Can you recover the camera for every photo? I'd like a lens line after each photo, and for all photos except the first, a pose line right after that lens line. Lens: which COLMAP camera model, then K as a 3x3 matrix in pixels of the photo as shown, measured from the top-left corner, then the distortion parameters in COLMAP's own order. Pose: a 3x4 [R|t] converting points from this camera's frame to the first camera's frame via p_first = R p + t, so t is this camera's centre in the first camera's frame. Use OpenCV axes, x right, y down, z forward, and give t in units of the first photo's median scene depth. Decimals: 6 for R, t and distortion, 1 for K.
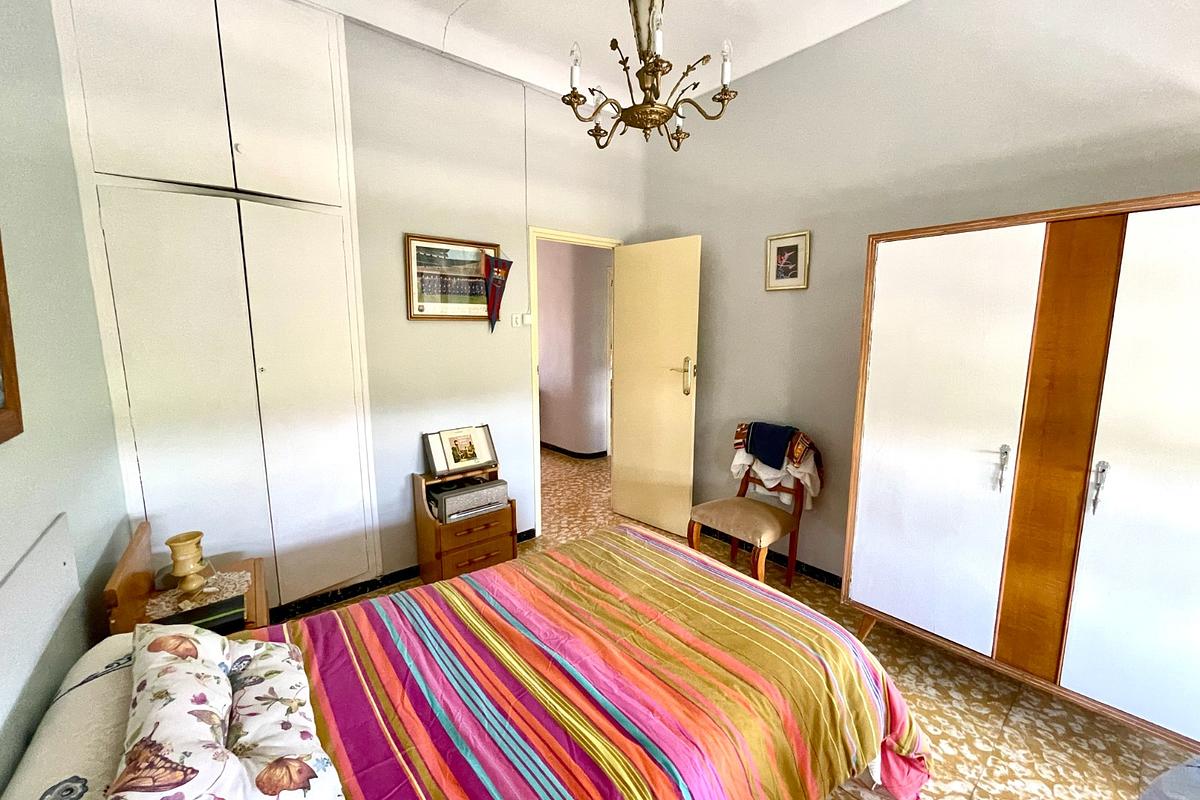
lens RADIAL K [[486.5, 0, 594.3], [0, 486.5, 396.9], [0, 0, 1]] dist [-0.002036, 0.005462]
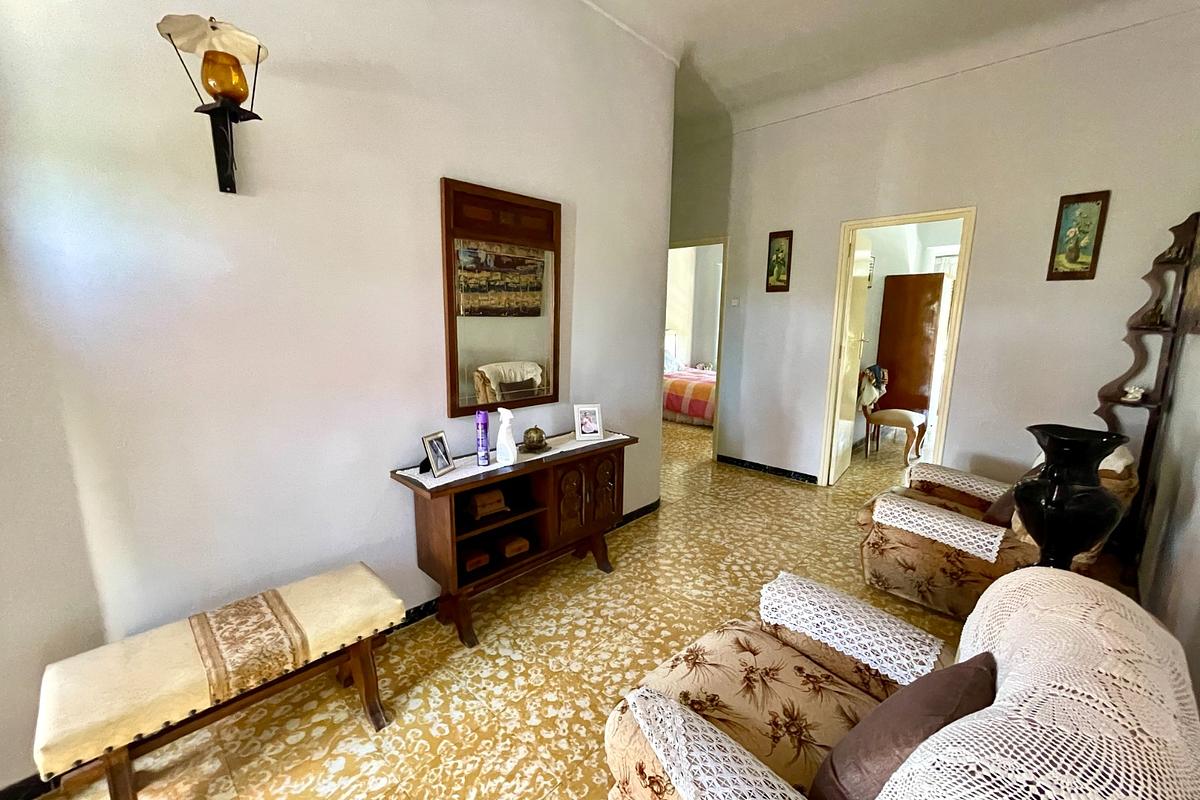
lens RADIAL K [[486.5, 0, 594.3], [0, 486.5, 396.9], [0, 0, 1]] dist [-0.002036, 0.005462]
pose [[-0.123491, -0.166752, 0.978235, -0.783303], [0.132664, 0.974158, 0.182804, -0.183560], [-0.983438, 0.152351, -0.098178, 1.385061]]
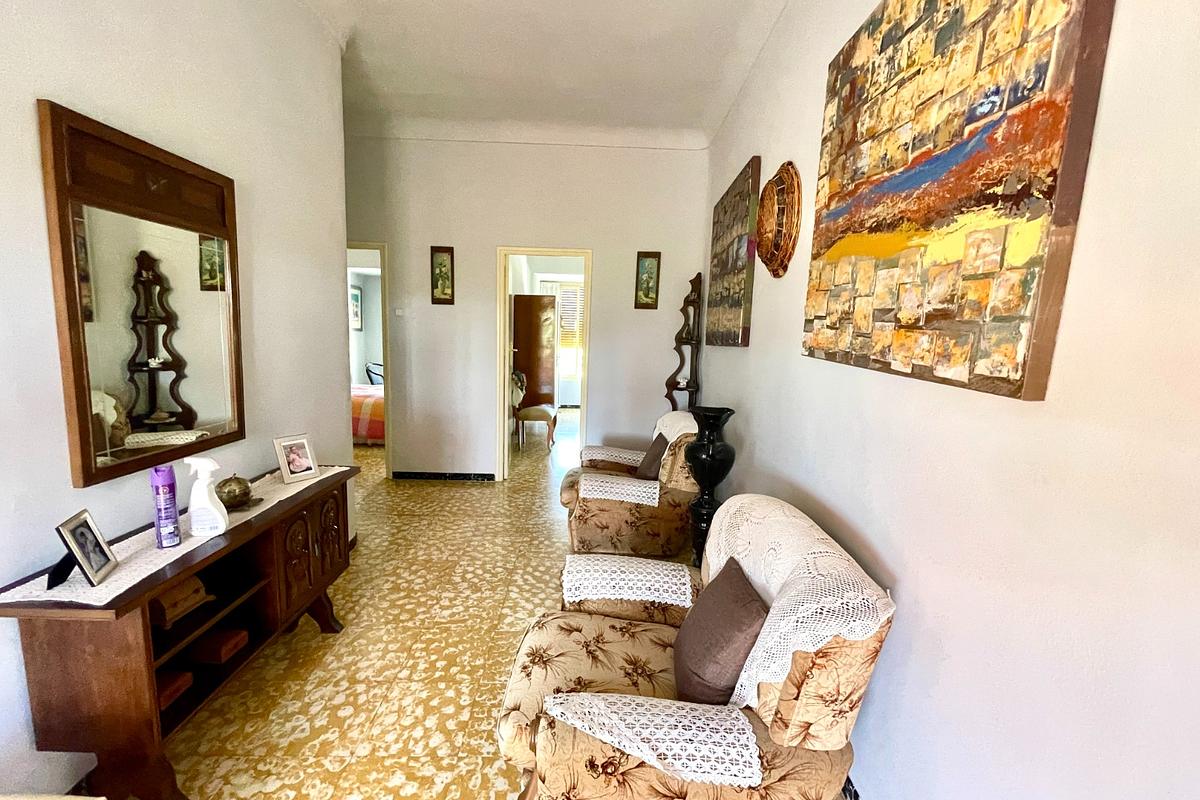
lens RADIAL K [[486.5, 0, 594.3], [0, 486.5, 396.9], [0, 0, 1]] dist [-0.002036, 0.005462]
pose [[-0.784837, -0.109180, 0.610009, -0.724628], [0.056305, 0.967723, 0.245646, -0.205685], [-0.617139, 0.227138, -0.753358, 1.503084]]
